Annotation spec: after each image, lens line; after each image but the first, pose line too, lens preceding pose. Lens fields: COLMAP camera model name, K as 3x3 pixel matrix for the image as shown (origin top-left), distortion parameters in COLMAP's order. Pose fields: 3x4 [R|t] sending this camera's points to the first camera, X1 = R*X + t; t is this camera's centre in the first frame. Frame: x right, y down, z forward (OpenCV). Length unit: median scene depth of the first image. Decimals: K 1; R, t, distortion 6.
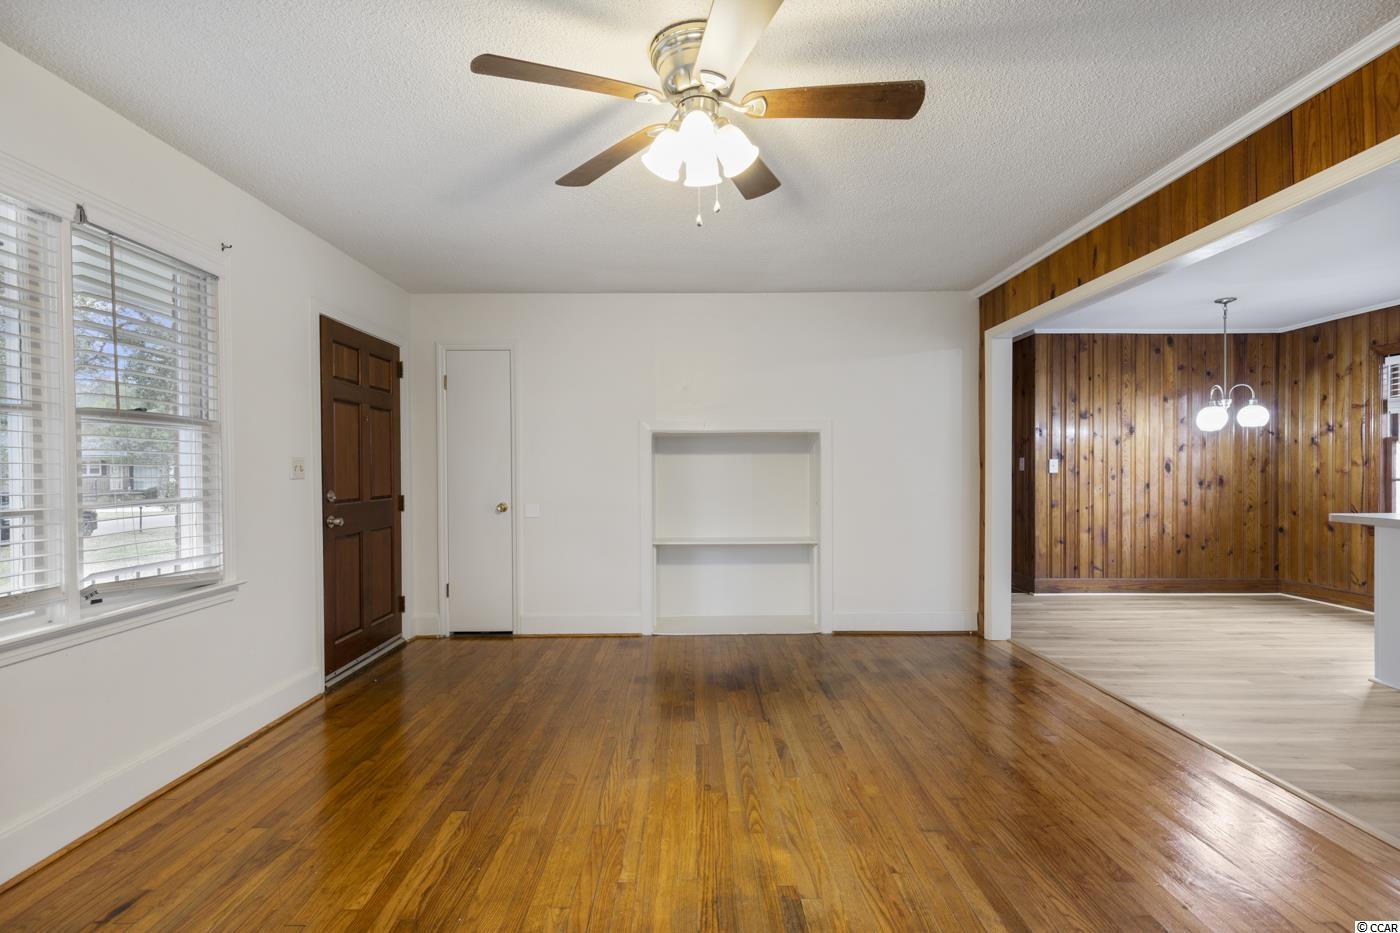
lens RADIAL K [[628.4, 0, 697.6], [0, 628.4, 471.0], [0, 0, 1]] dist [0.002910, 0.000232]
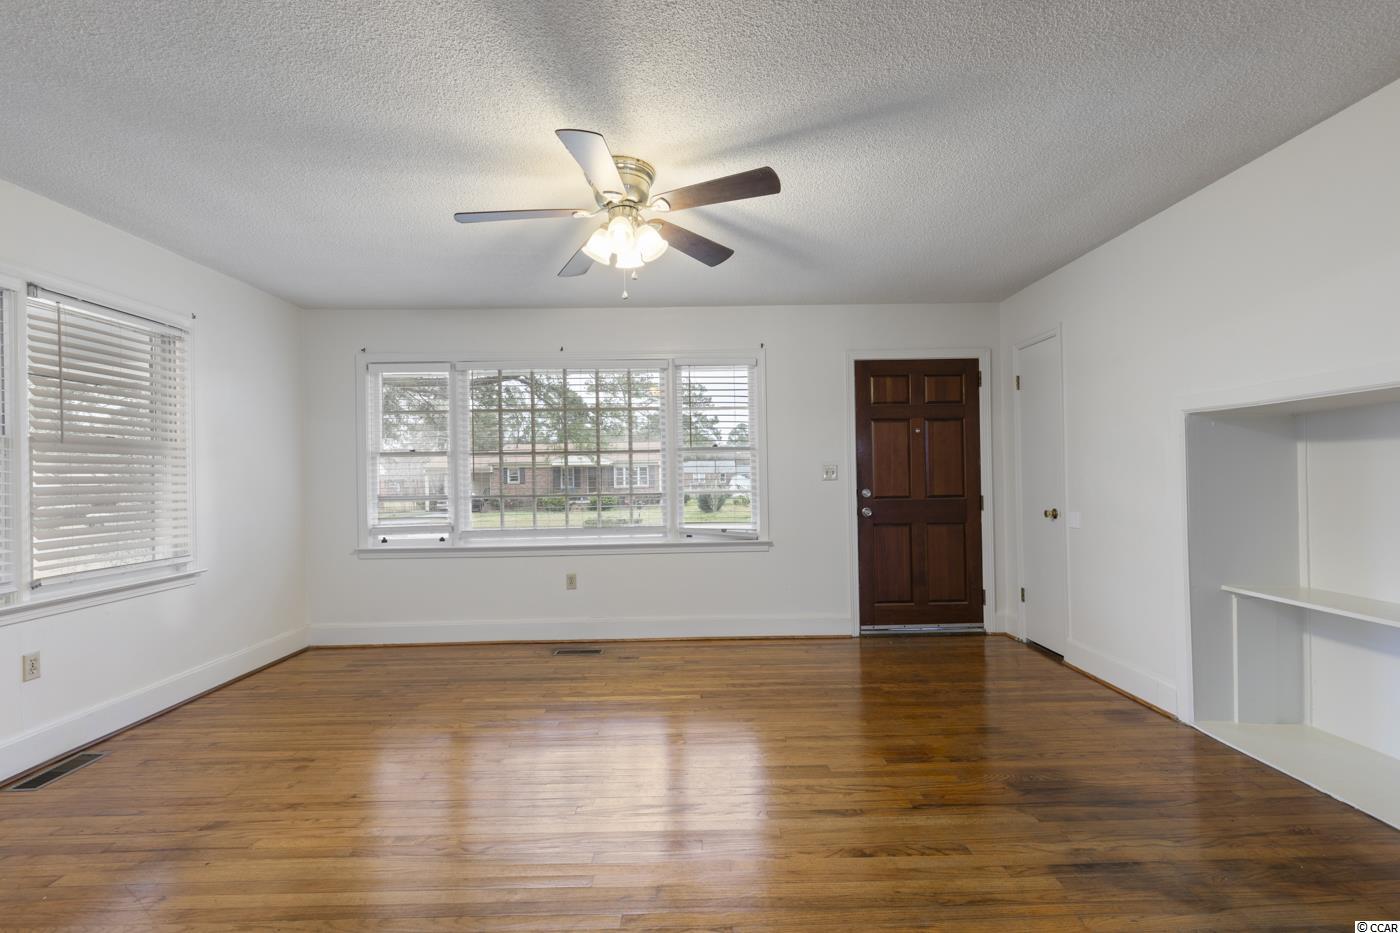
lens RADIAL K [[628.4, 0, 697.6], [0, 628.4, 471.0], [0, 0, 1]] dist [0.002910, 0.000232]
pose [[0.004734, -0.000530, -0.999989, 0.577348], [0.009619, 0.999954, -0.000485, -0.007579], [0.999943, -0.009616, 0.004739, 0.486826]]
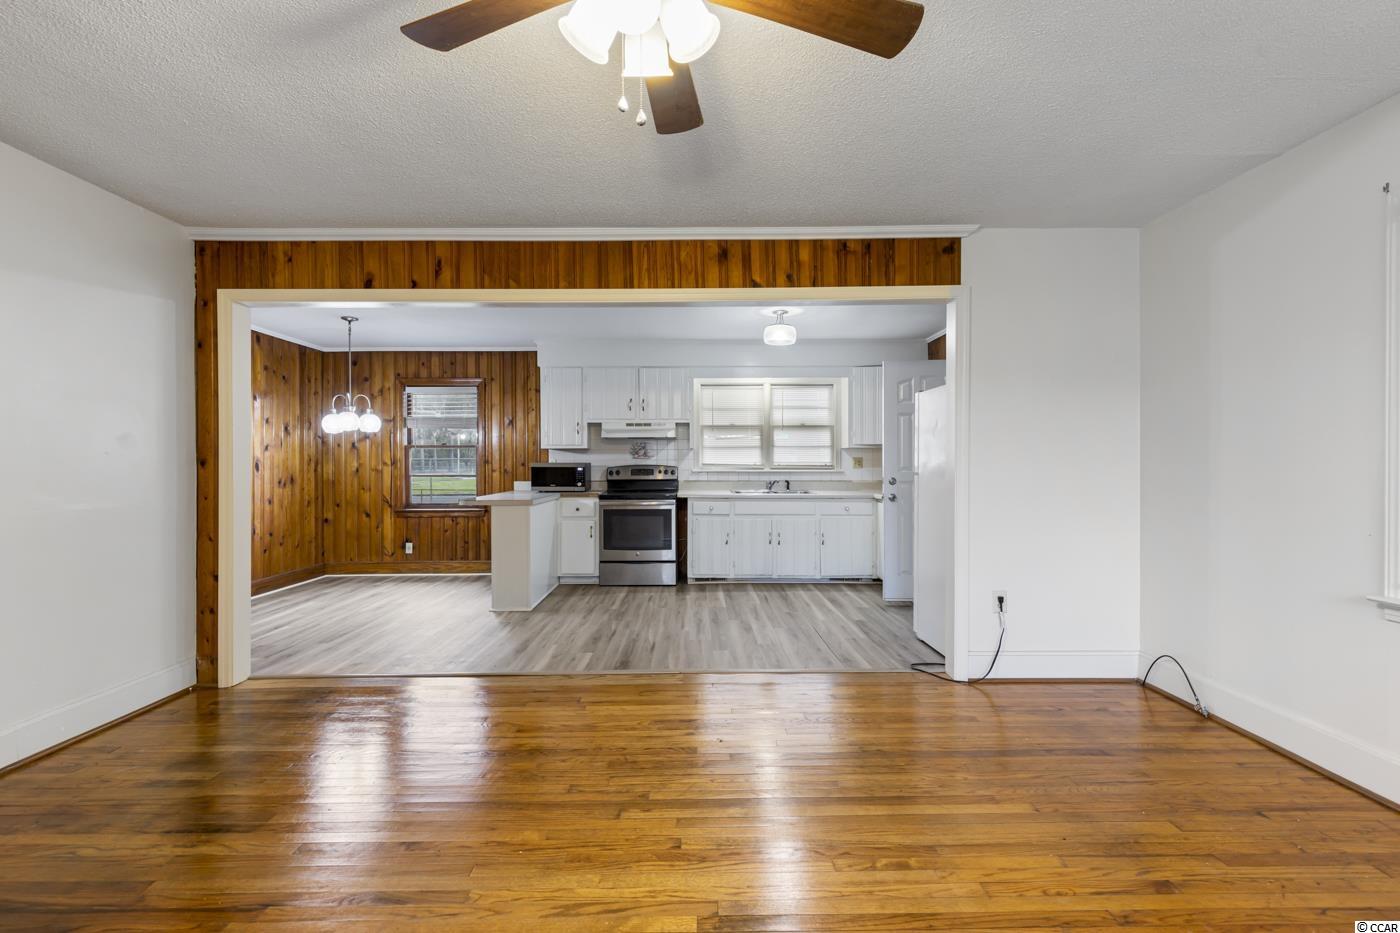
lens RADIAL K [[628.4, 0, 697.6], [0, 628.4, 471.0], [0, 0, 1]] dist [0.002910, 0.000232]
pose [[-0.001704, -0.005781, 0.999982, -0.306115], [0.008325, 0.999949, 0.005795, 0.000565], [-0.999964, 0.008334, -0.001655, 0.399327]]
